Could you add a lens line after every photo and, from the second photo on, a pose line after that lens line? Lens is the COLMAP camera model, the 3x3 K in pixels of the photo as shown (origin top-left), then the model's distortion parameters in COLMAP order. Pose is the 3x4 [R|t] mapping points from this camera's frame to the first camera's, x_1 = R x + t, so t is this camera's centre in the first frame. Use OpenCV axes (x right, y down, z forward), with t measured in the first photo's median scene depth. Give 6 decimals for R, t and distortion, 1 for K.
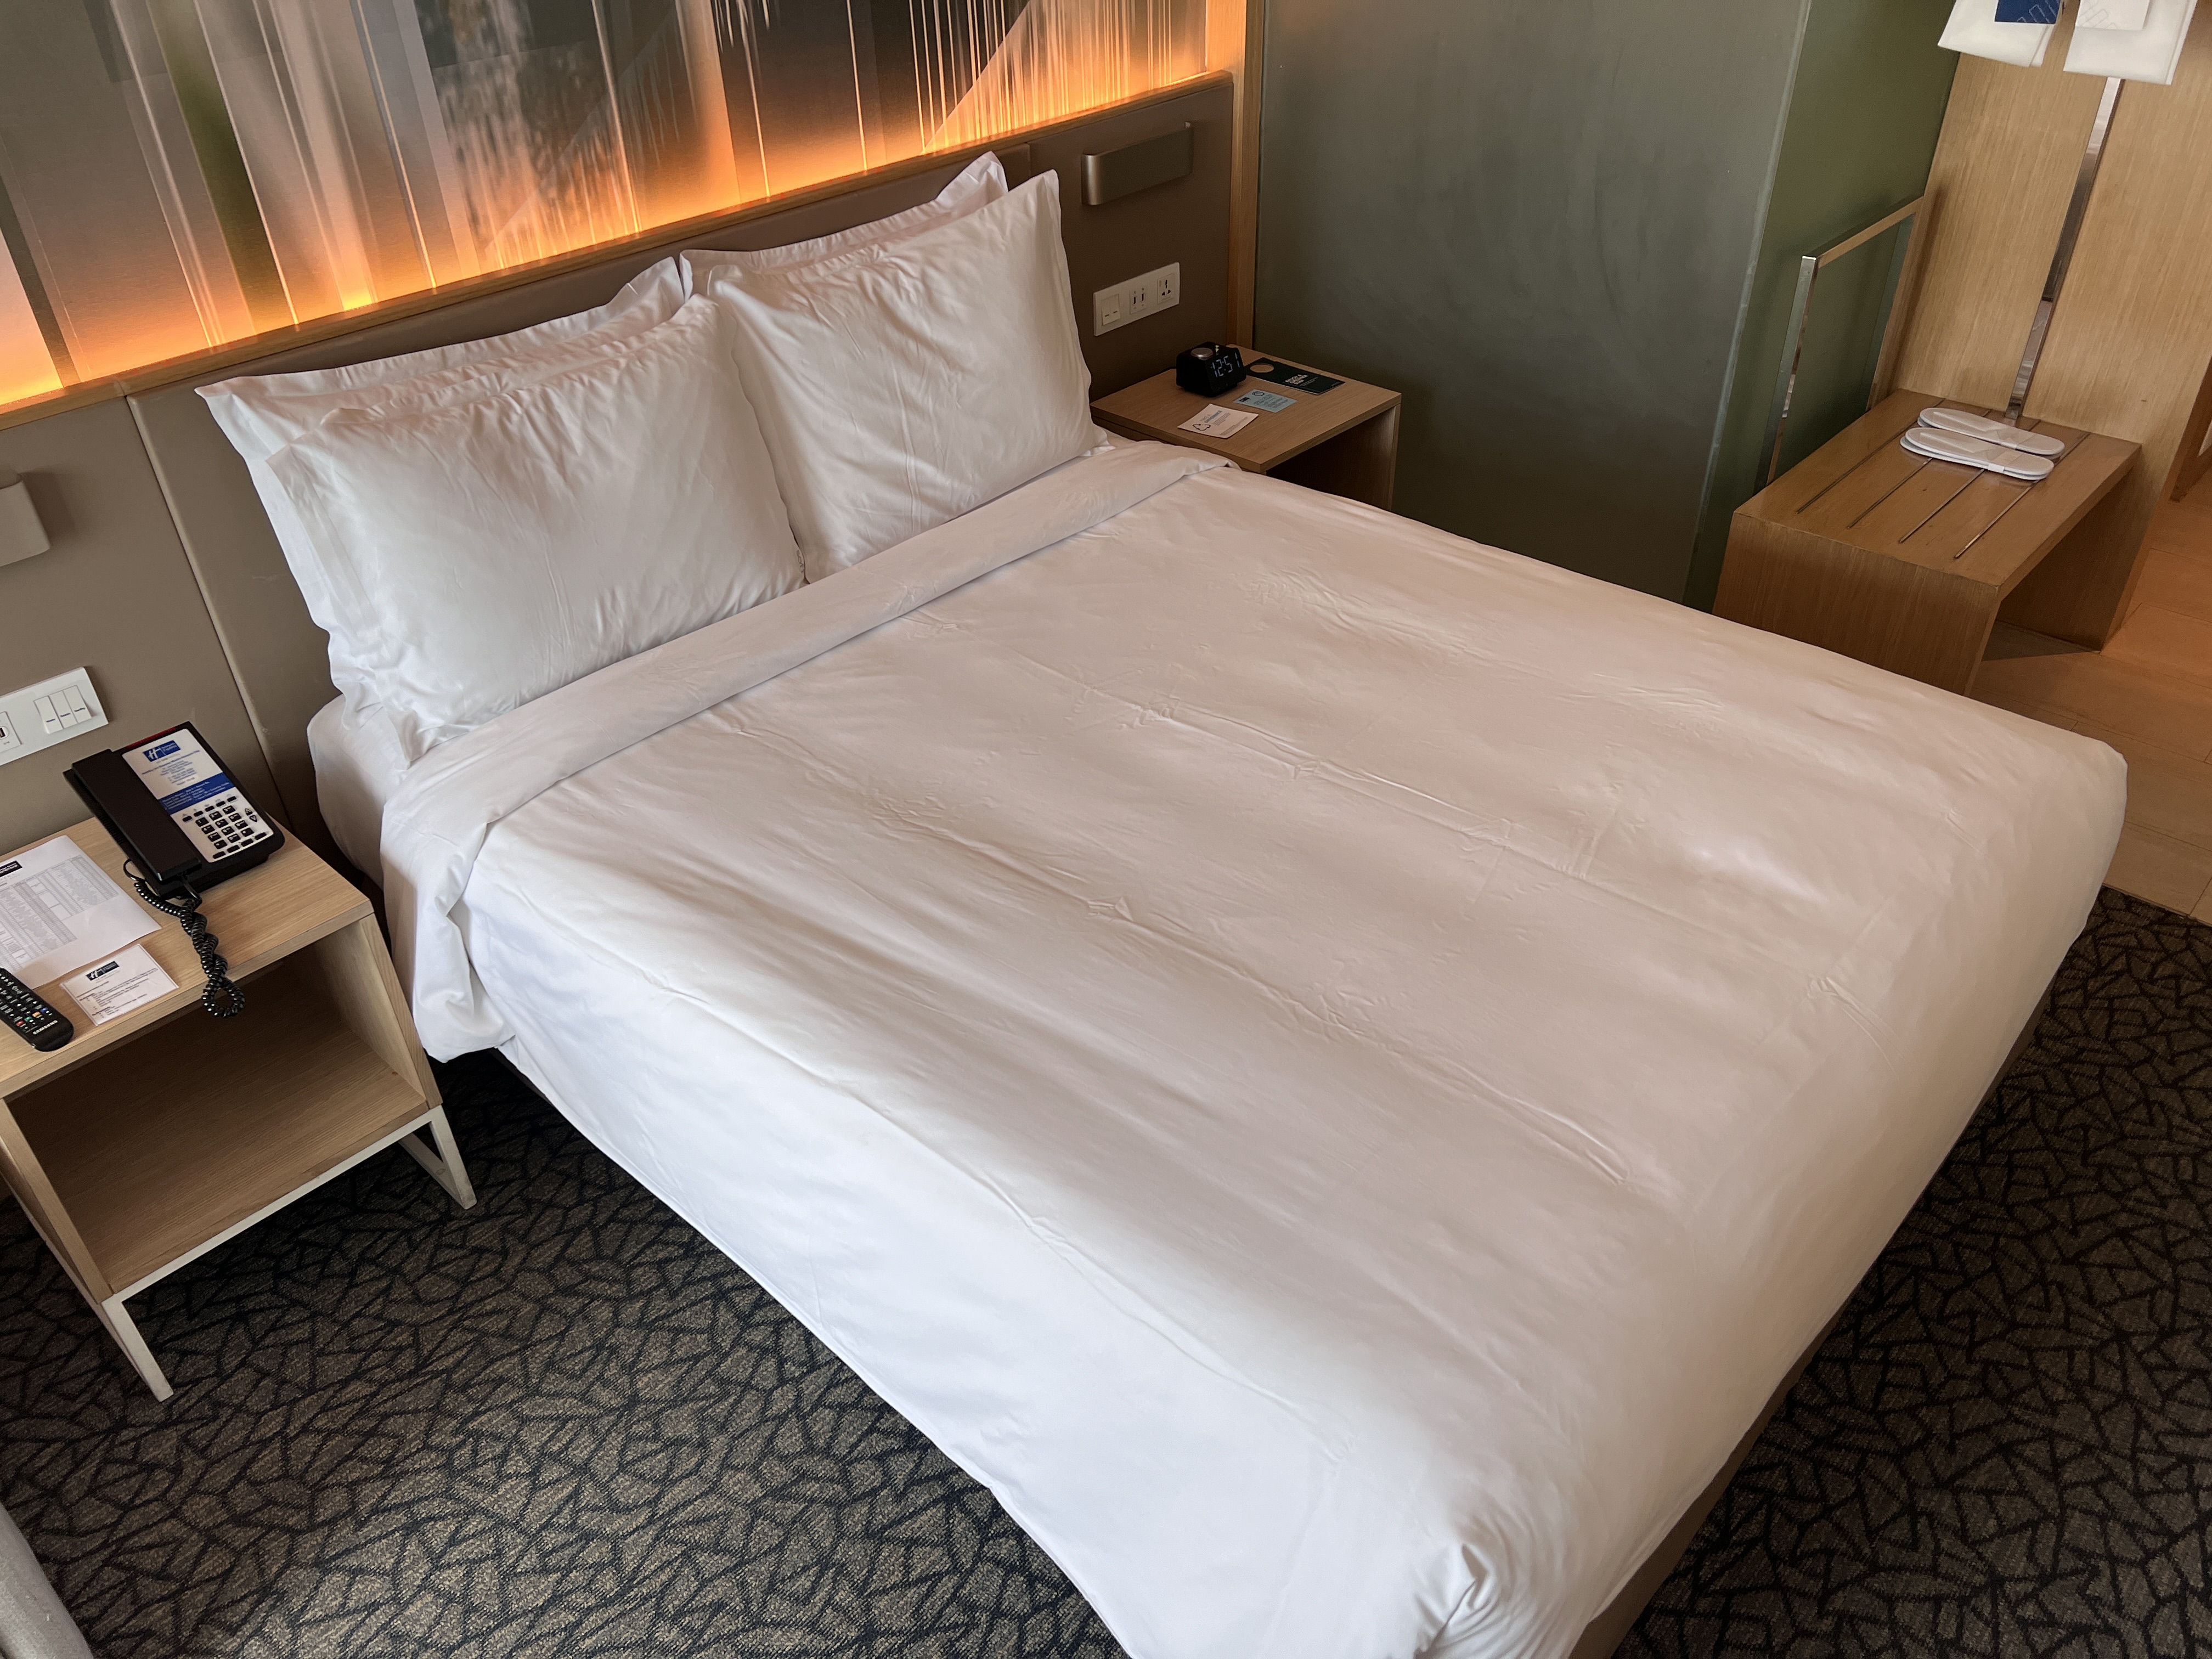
lens RADIAL K [[1664.7, 0, 1127.3], [0, 1664.7, 839.0], [0, 0, 1]] dist [0.032550, -0.031547]
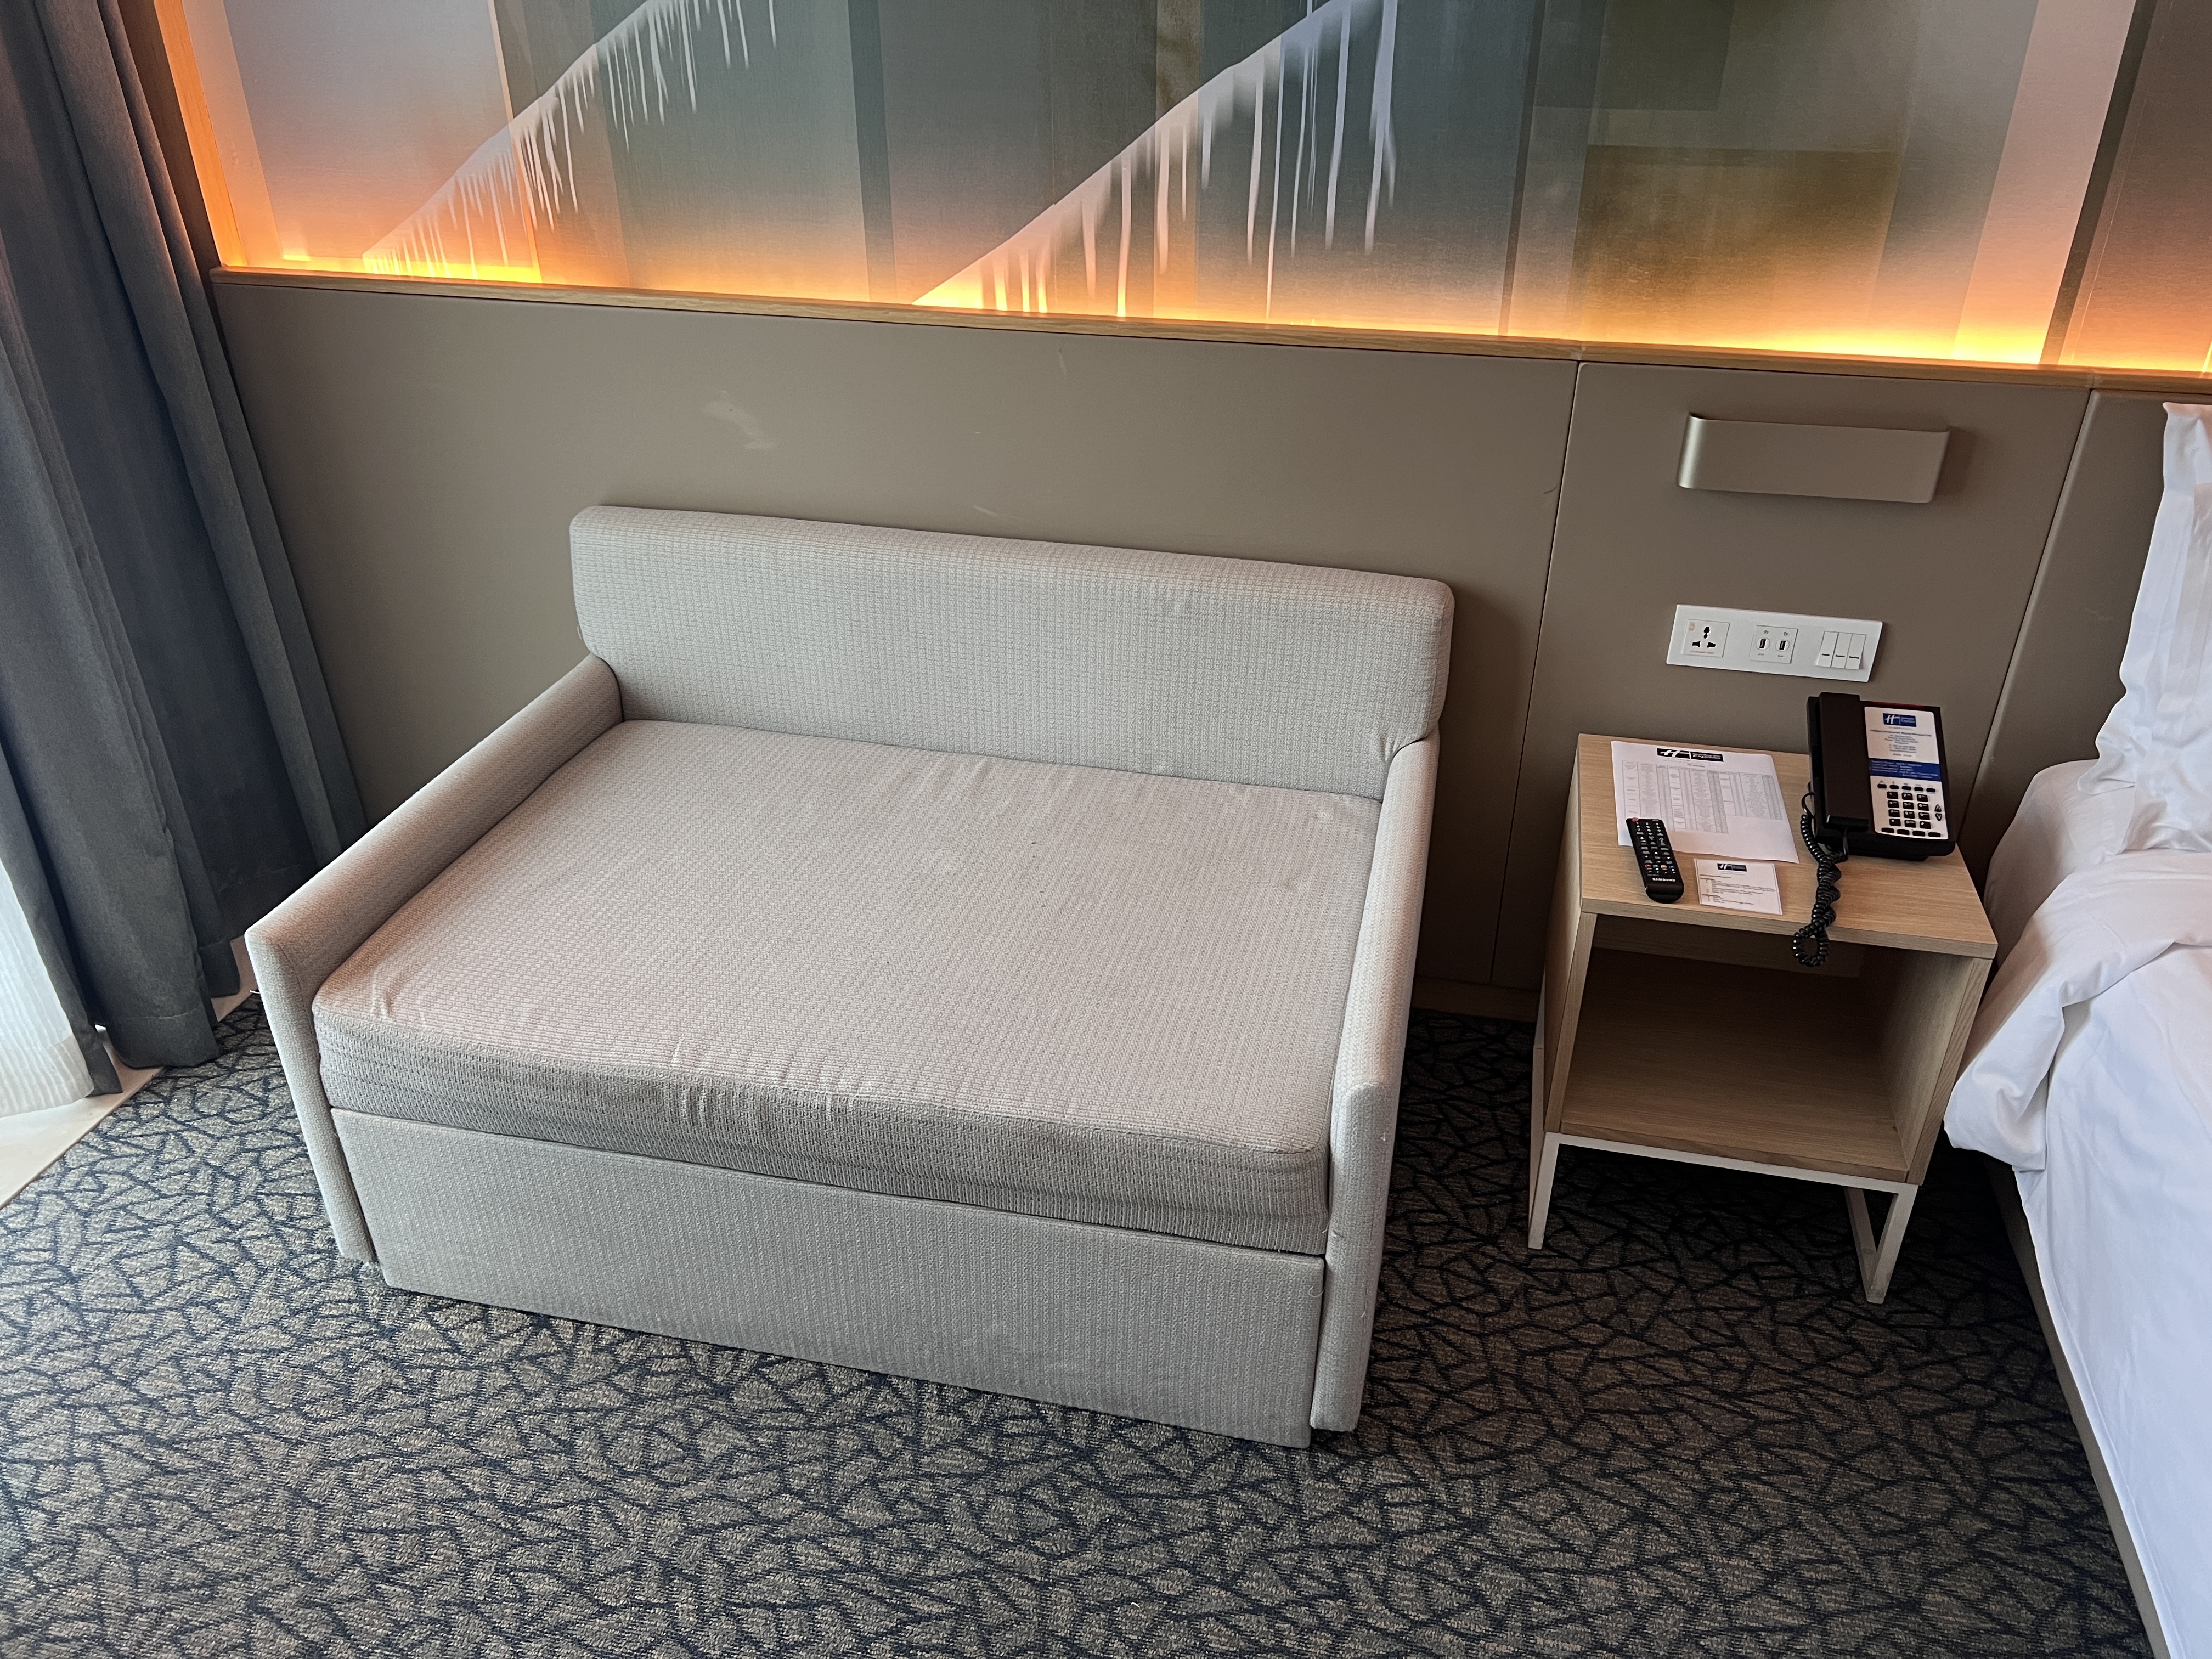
lens RADIAL K [[1664.7, 0, 1124.0], [0, 1664.7, 823.3], [0, 0, 1]] dist [0.032550, -0.031547]
pose [[0.495157, 0.445560, -0.745853, -0.040215], [-0.522971, 0.838387, 0.153648, 0.087441], [0.693773, 0.313980, 0.648148, 0.064390]]
